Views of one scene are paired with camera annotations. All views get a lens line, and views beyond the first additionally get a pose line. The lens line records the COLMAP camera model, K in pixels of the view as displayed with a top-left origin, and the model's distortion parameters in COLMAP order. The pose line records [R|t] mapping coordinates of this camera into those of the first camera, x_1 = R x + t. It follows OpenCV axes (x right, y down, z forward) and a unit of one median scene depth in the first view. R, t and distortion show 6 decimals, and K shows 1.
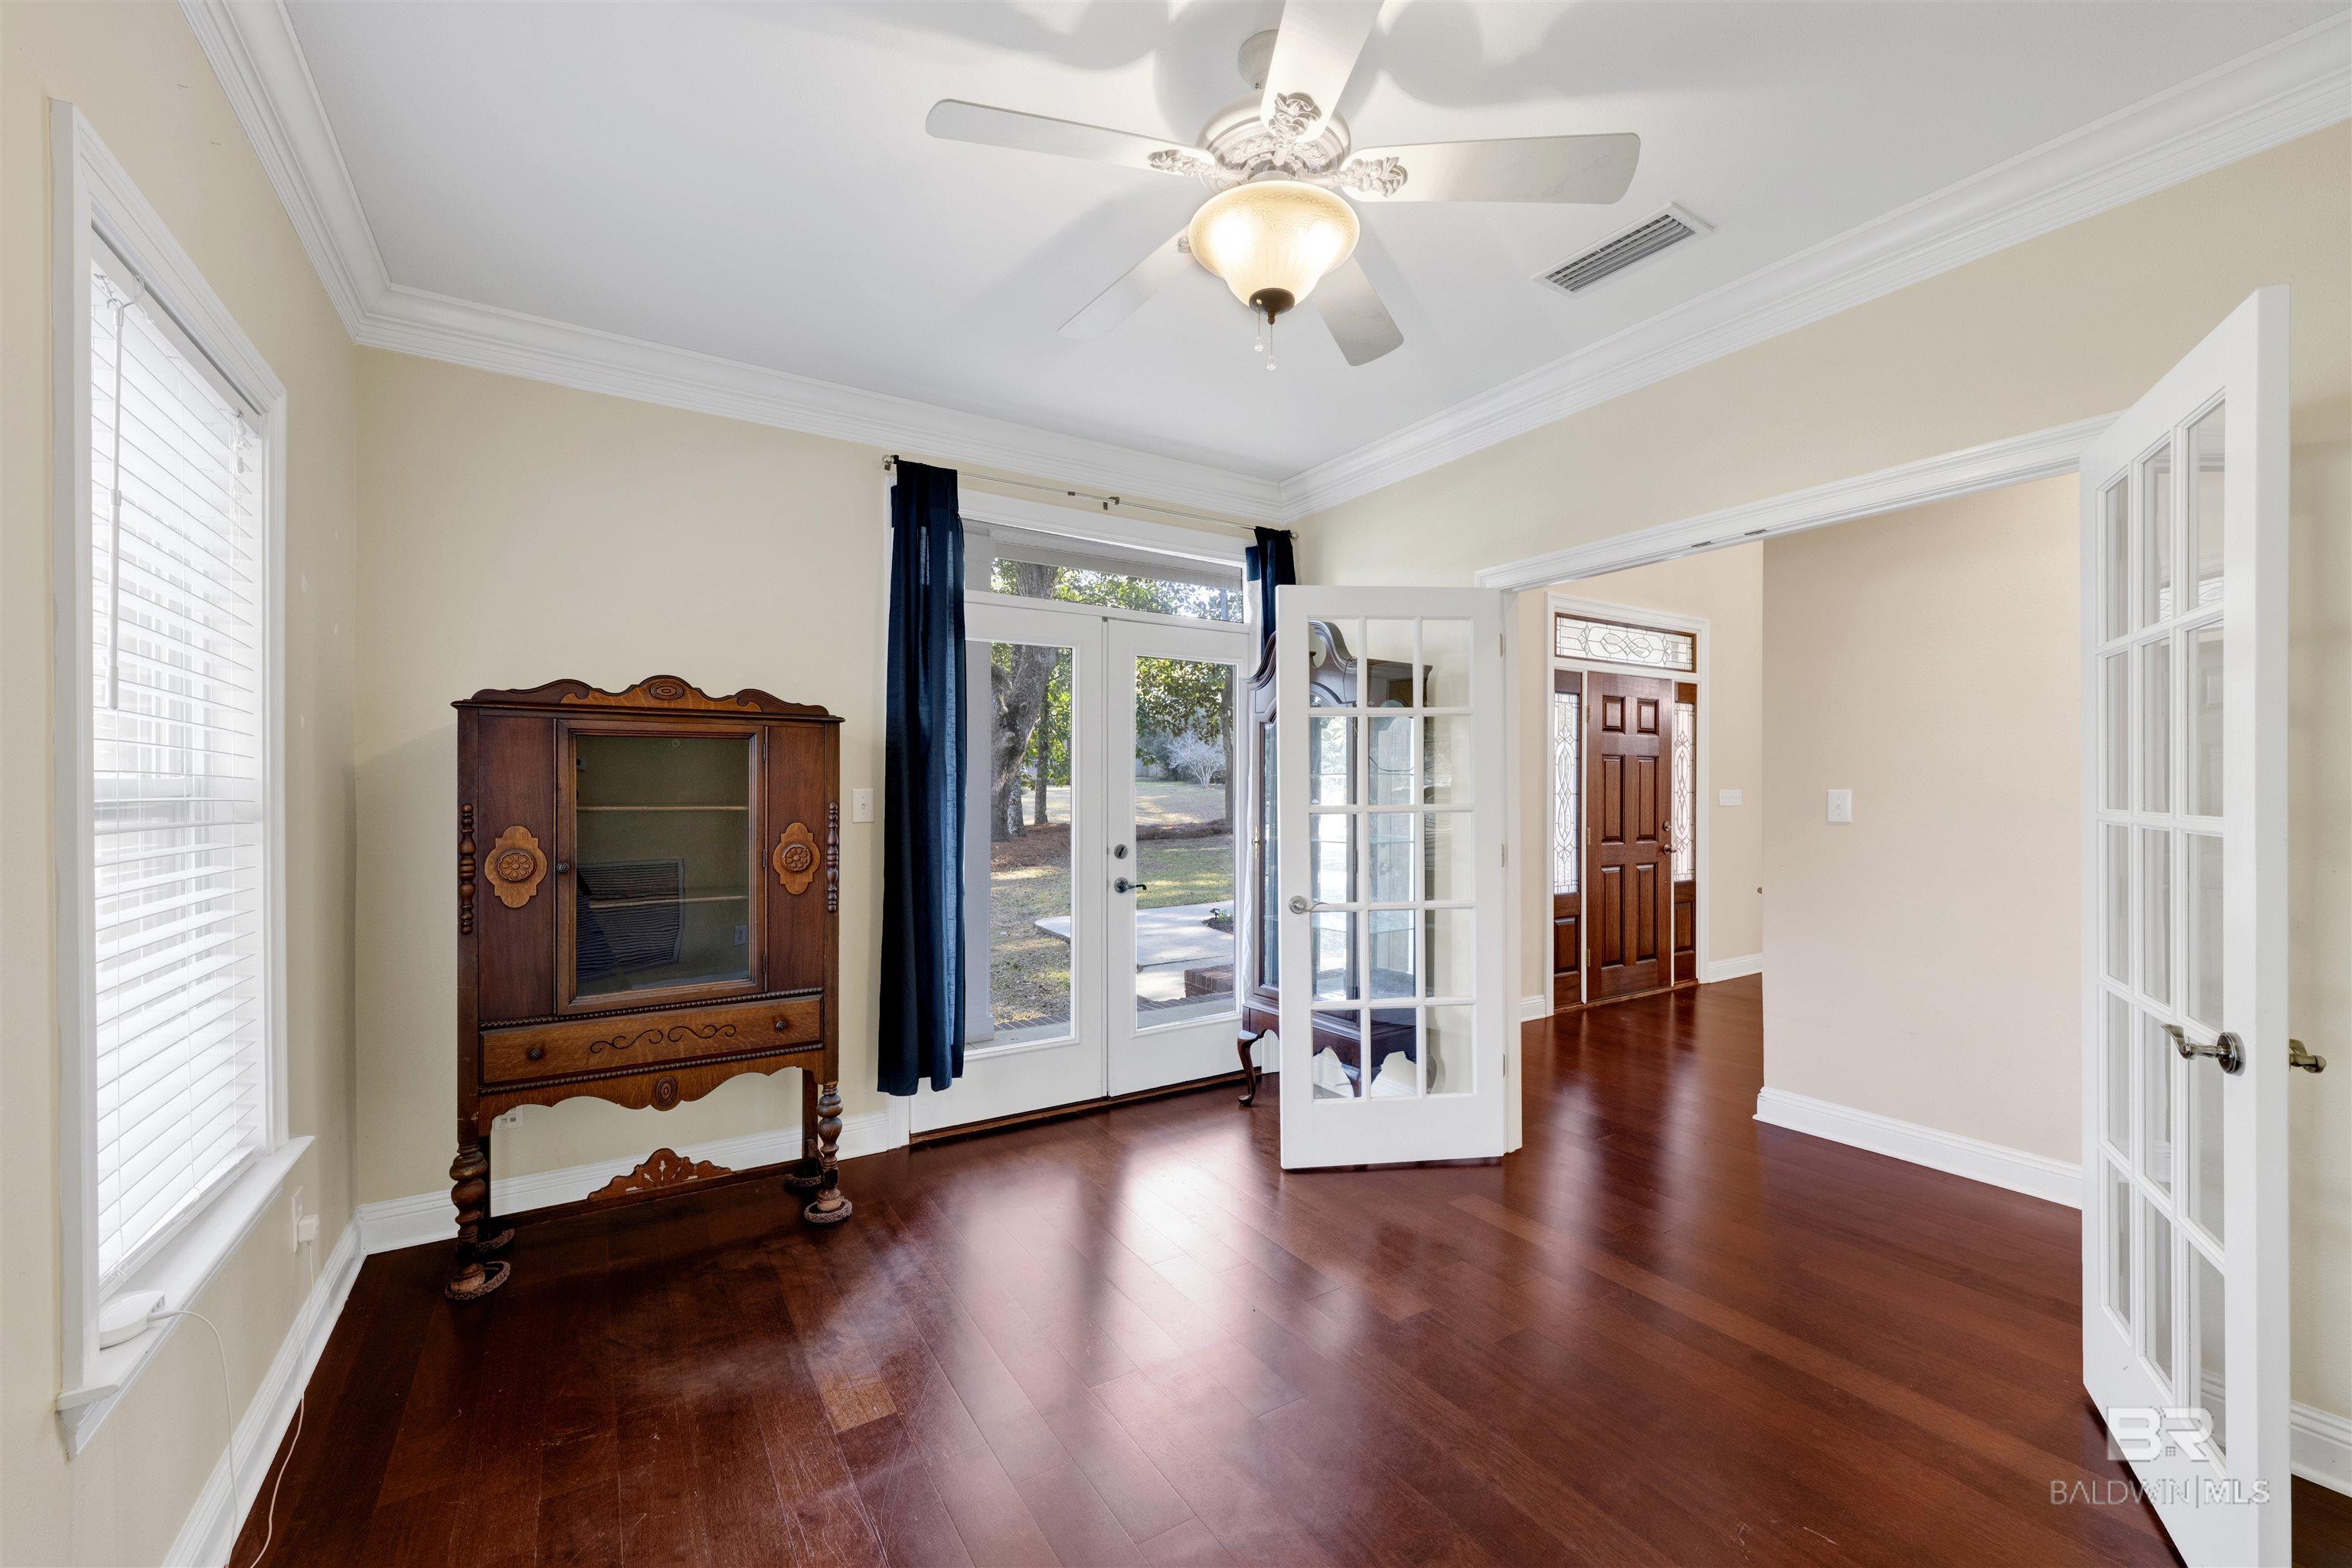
lens RADIAL K [[944.3, 0, 1170.3], [0, 944.3, 792.1], [0, 0, 1]] dist [-0.000797, 0.000024]
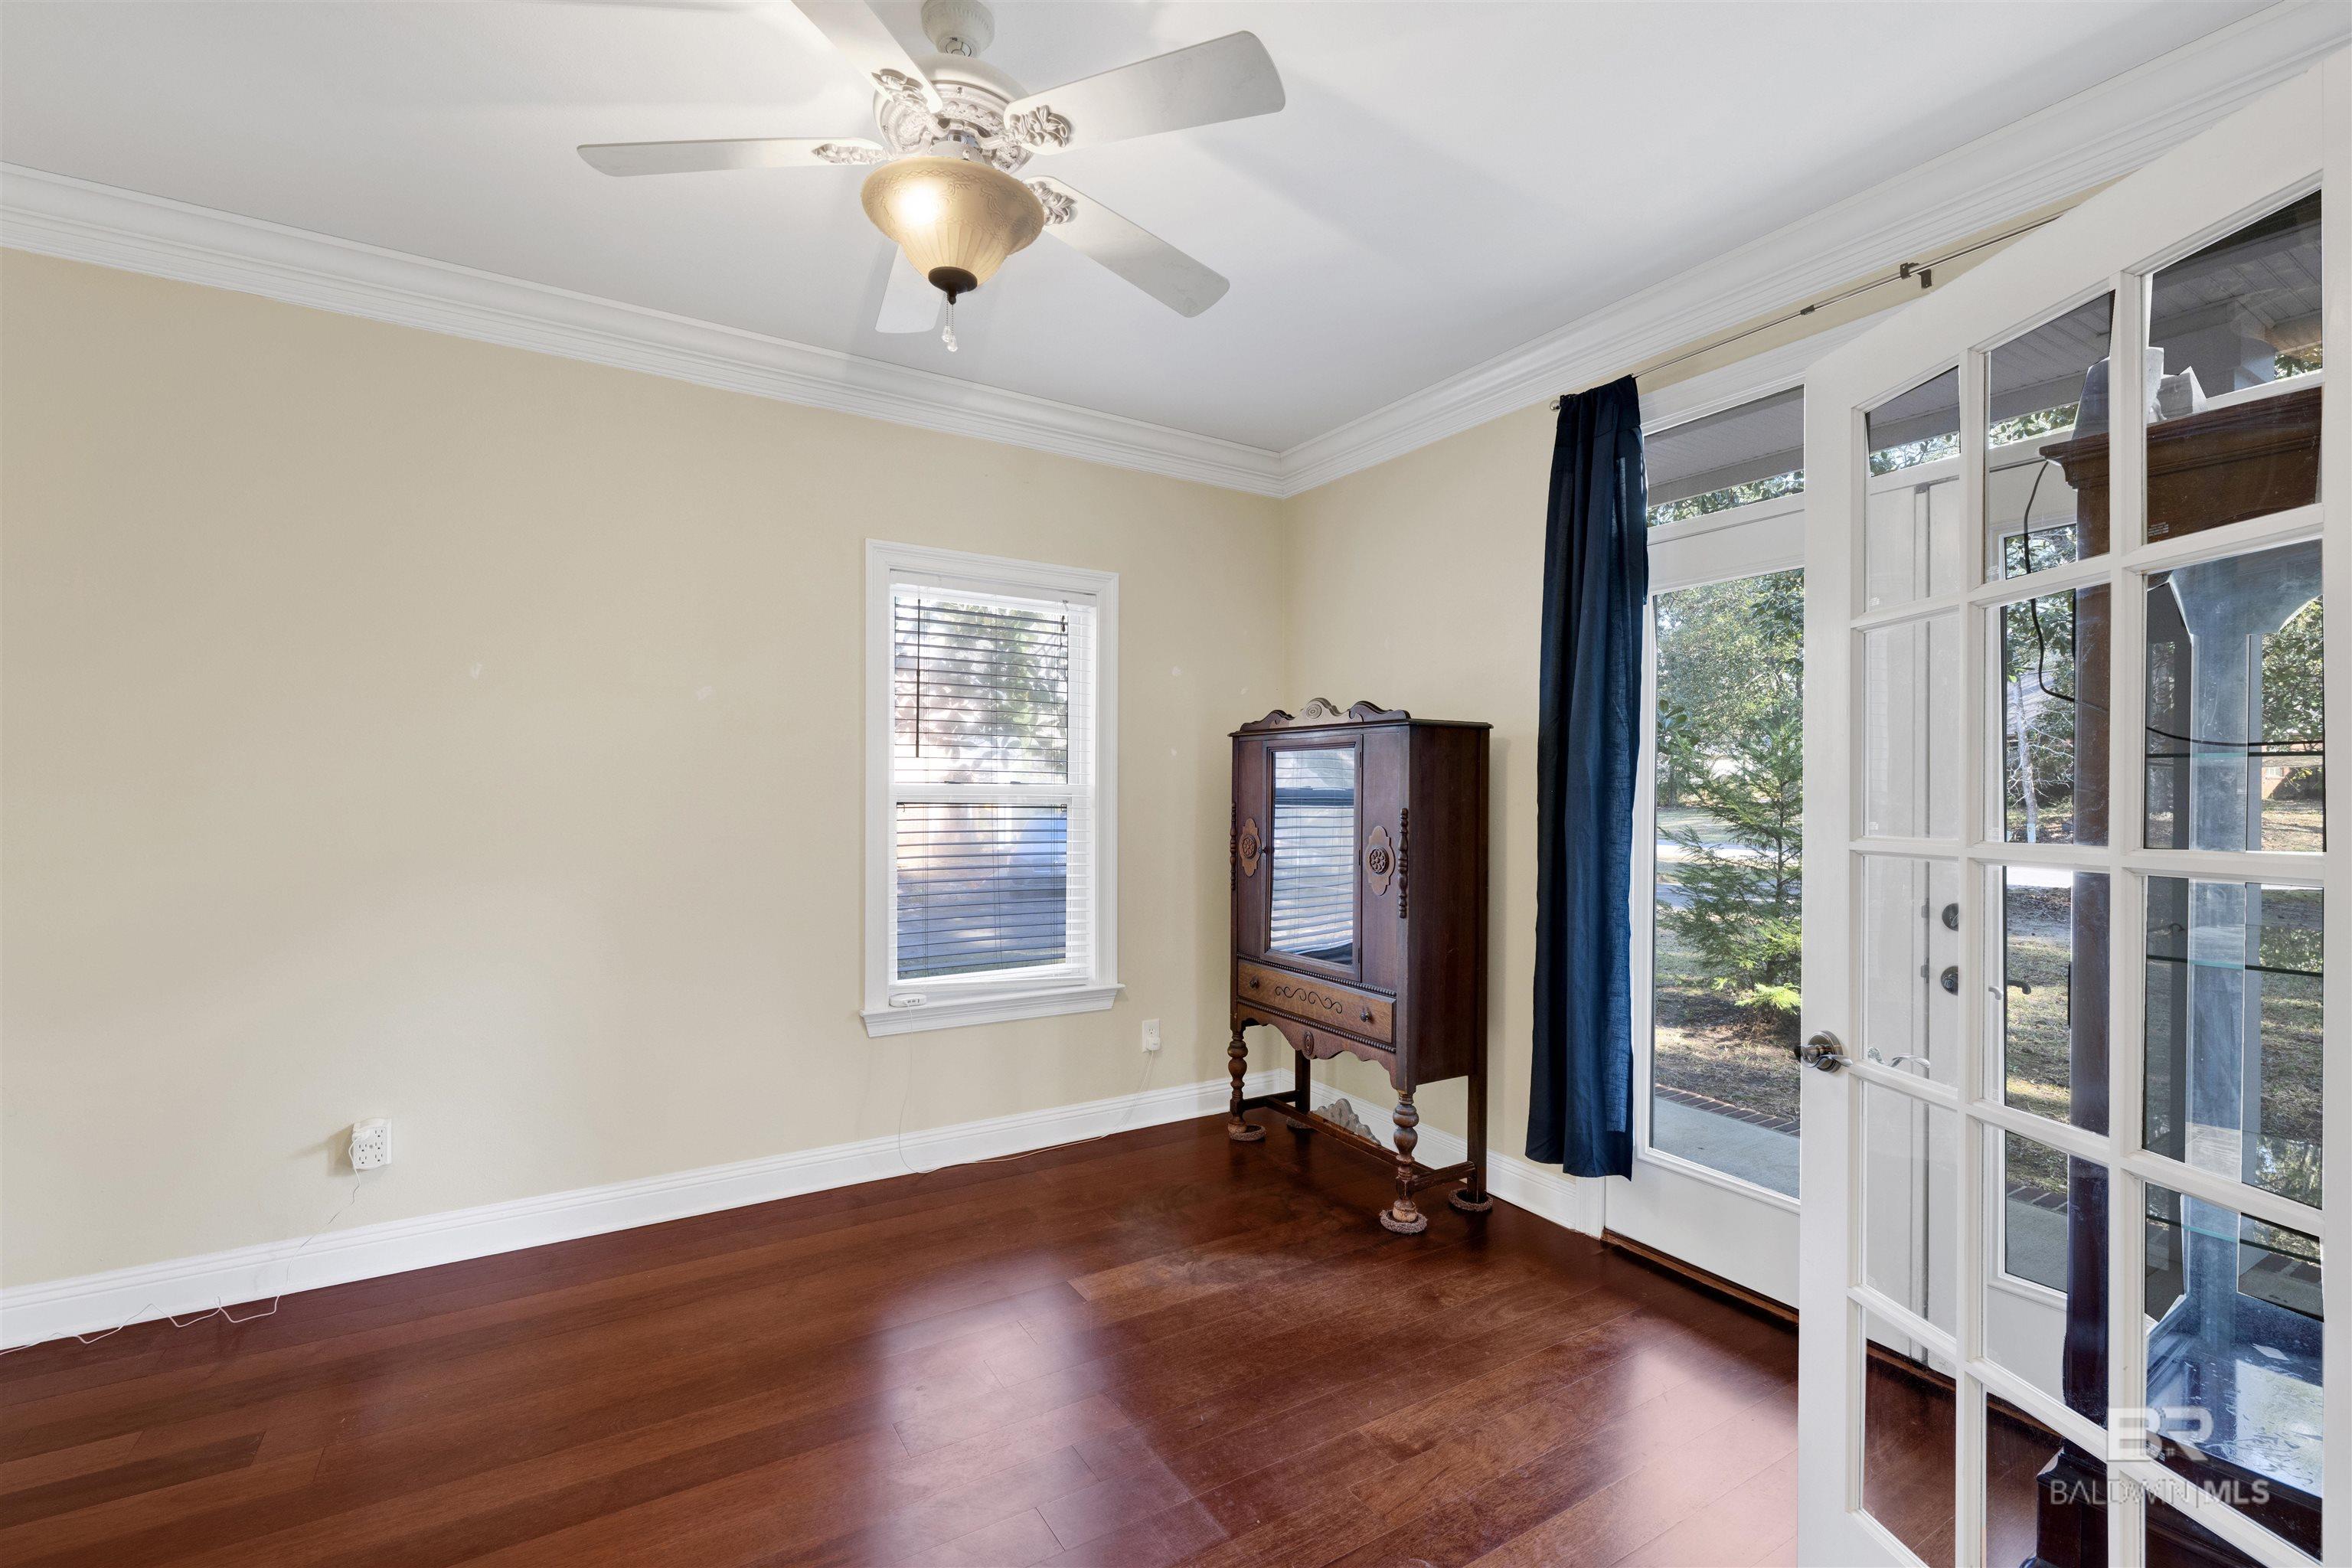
lens RADIAL K [[1010.7, 0, 1168.4], [0, 1010.7, 782.3], [0, 0, 1]] dist [0.001159, 0.000036]
pose [[-0.013066, -0.006111, -0.999896, 0.621835], [-0.010410, 0.999928, -0.005975, -0.005659], [0.999860, 0.010331, -0.013129, 0.677136]]
